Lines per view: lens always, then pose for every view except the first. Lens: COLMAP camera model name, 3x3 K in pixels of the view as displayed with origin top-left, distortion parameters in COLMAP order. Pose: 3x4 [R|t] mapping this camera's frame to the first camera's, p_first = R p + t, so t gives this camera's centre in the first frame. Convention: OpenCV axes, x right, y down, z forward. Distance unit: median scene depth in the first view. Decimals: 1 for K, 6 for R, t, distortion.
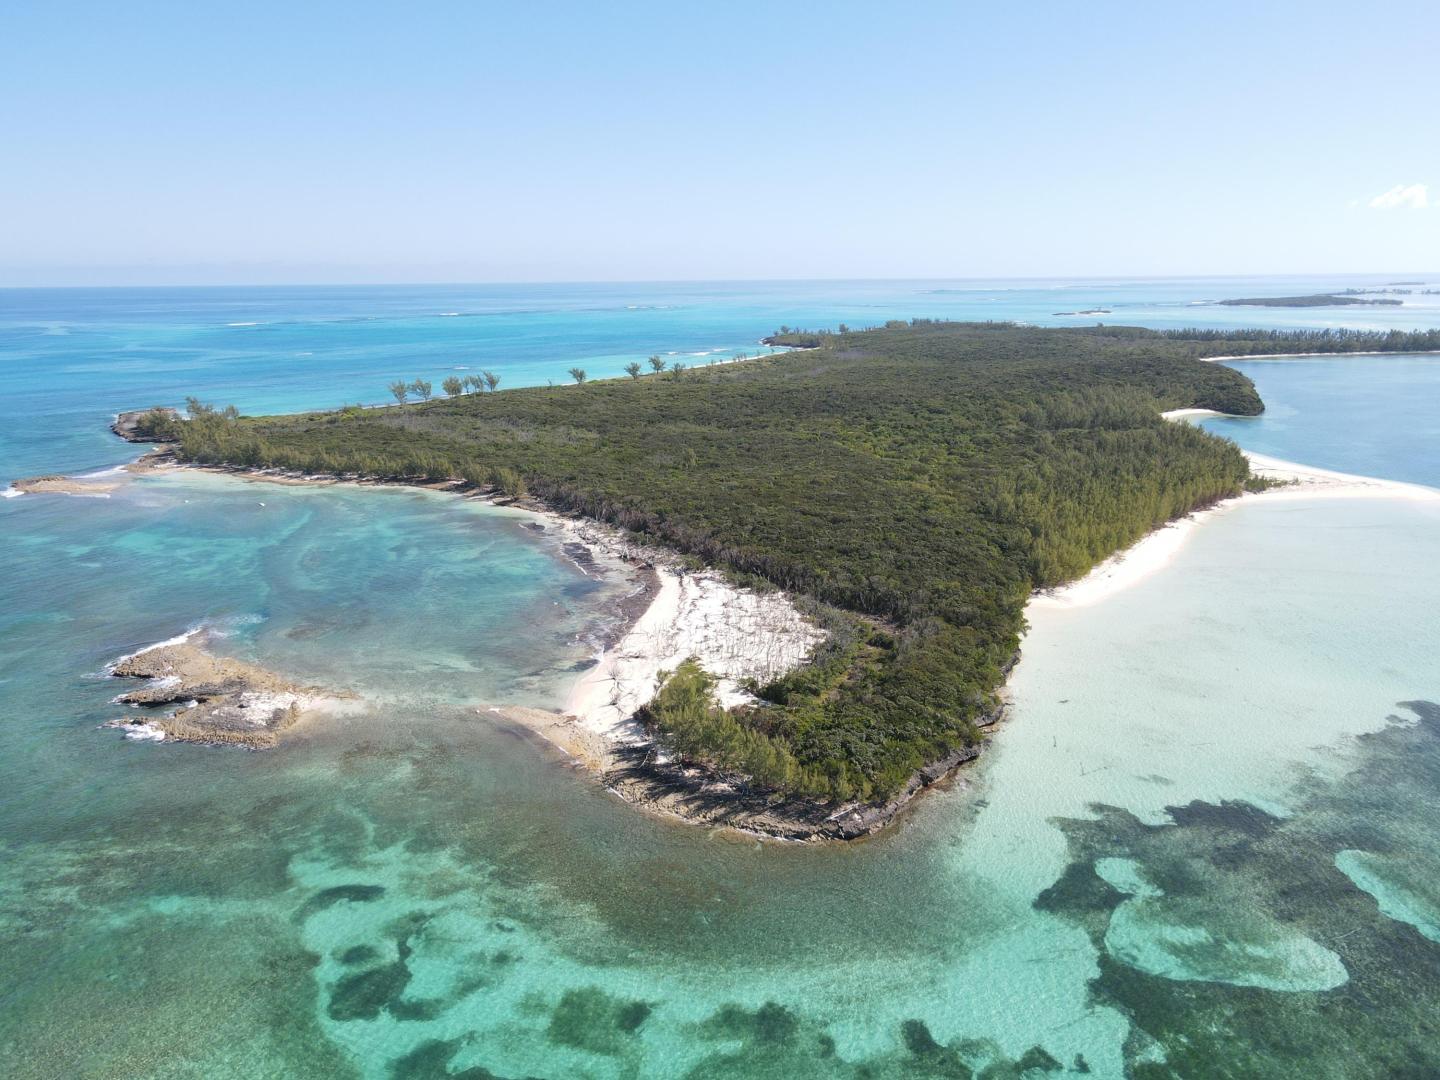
lens RADIAL K [[1047.1, 0, 722.1], [0, 1047.1, 537.4], [0, 0, 1]] dist [0.015867, 0.000231]
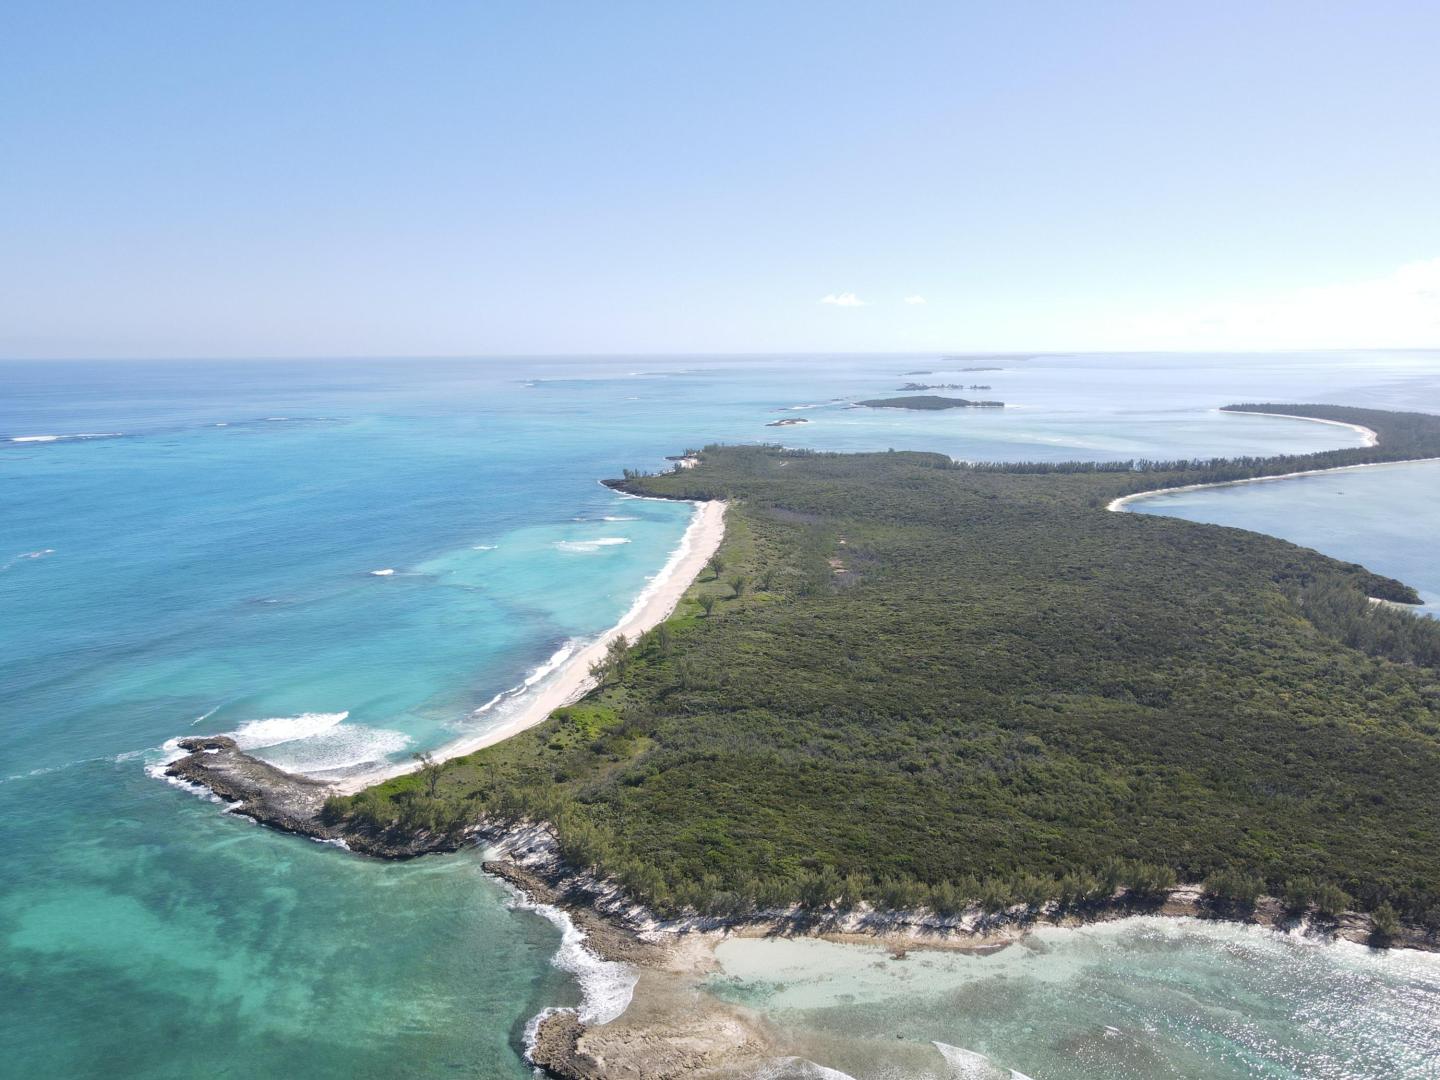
lens RADIAL K [[1047.1, 0, 722.1], [0, 1047.1, 537.4], [0, 0, 1]] dist [0.015867, 0.000231]
pose [[0.905490, -0.072320, 0.418159, -1.196230], [0.101741, 0.993630, -0.048467, -0.427496], [-0.411991, 0.086430, 0.907080, 0.690273]]
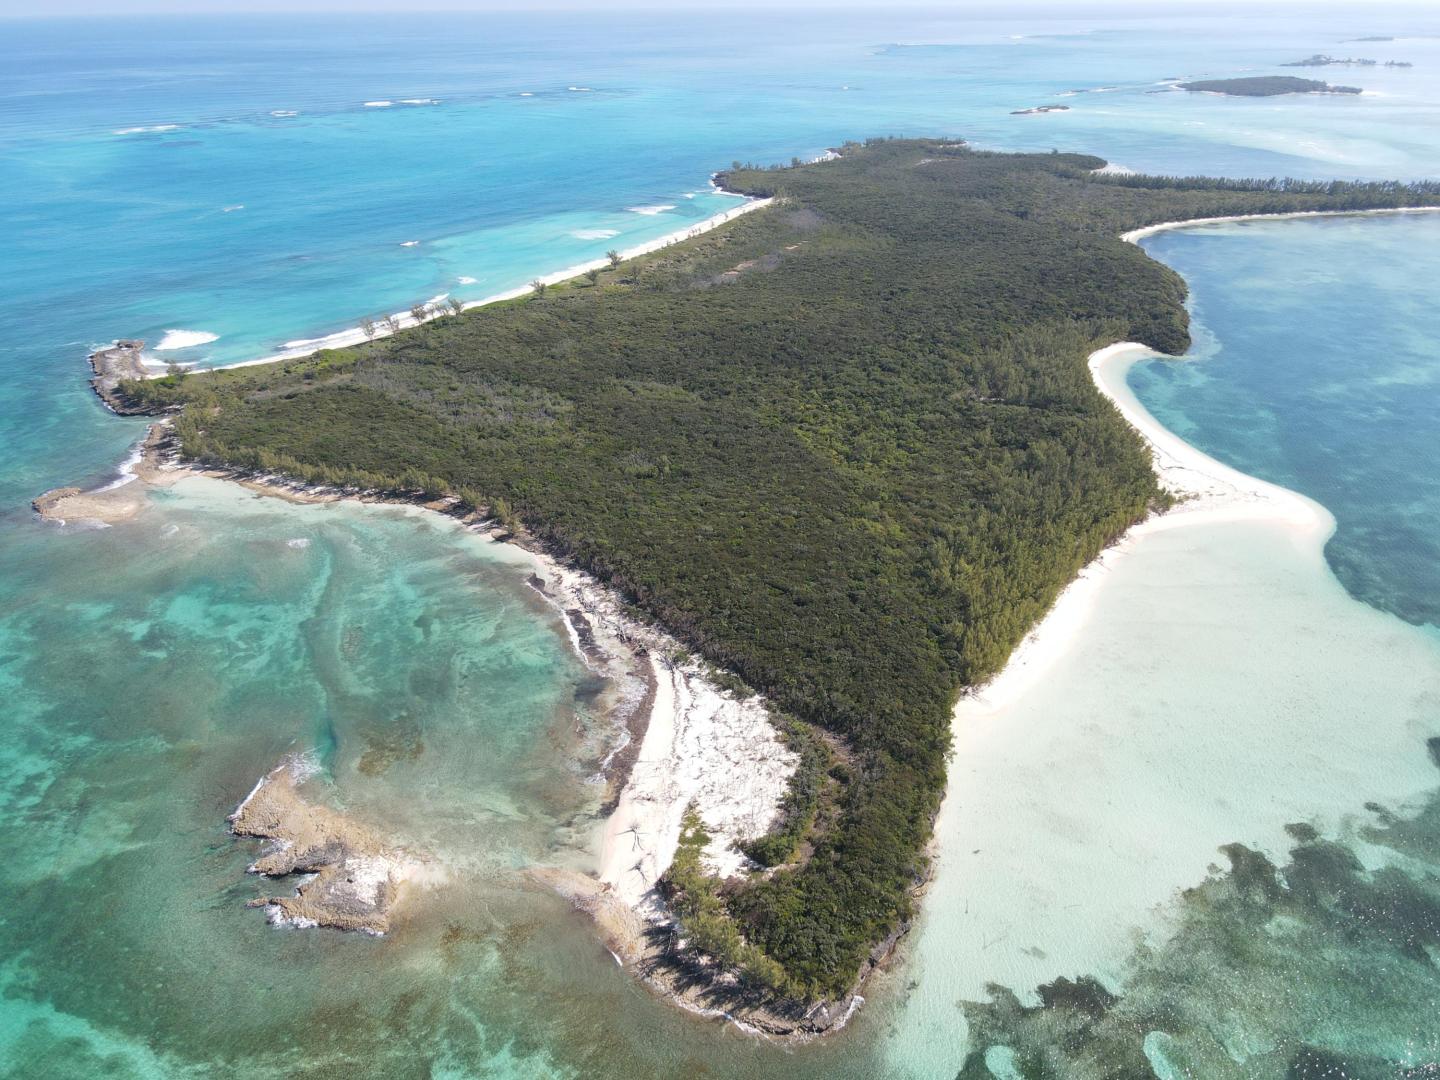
lens RADIAL K [[1047.1, 0, 722.1], [0, 1047.1, 537.4], [0, 0, 1]] dist [0.015867, 0.000231]
pose [[0.998635, -0.022201, 0.047283, -0.036096], [0.011036, 0.974423, 0.224449, -0.381309], [-0.051056, -0.223620, 0.973338, -0.135697]]
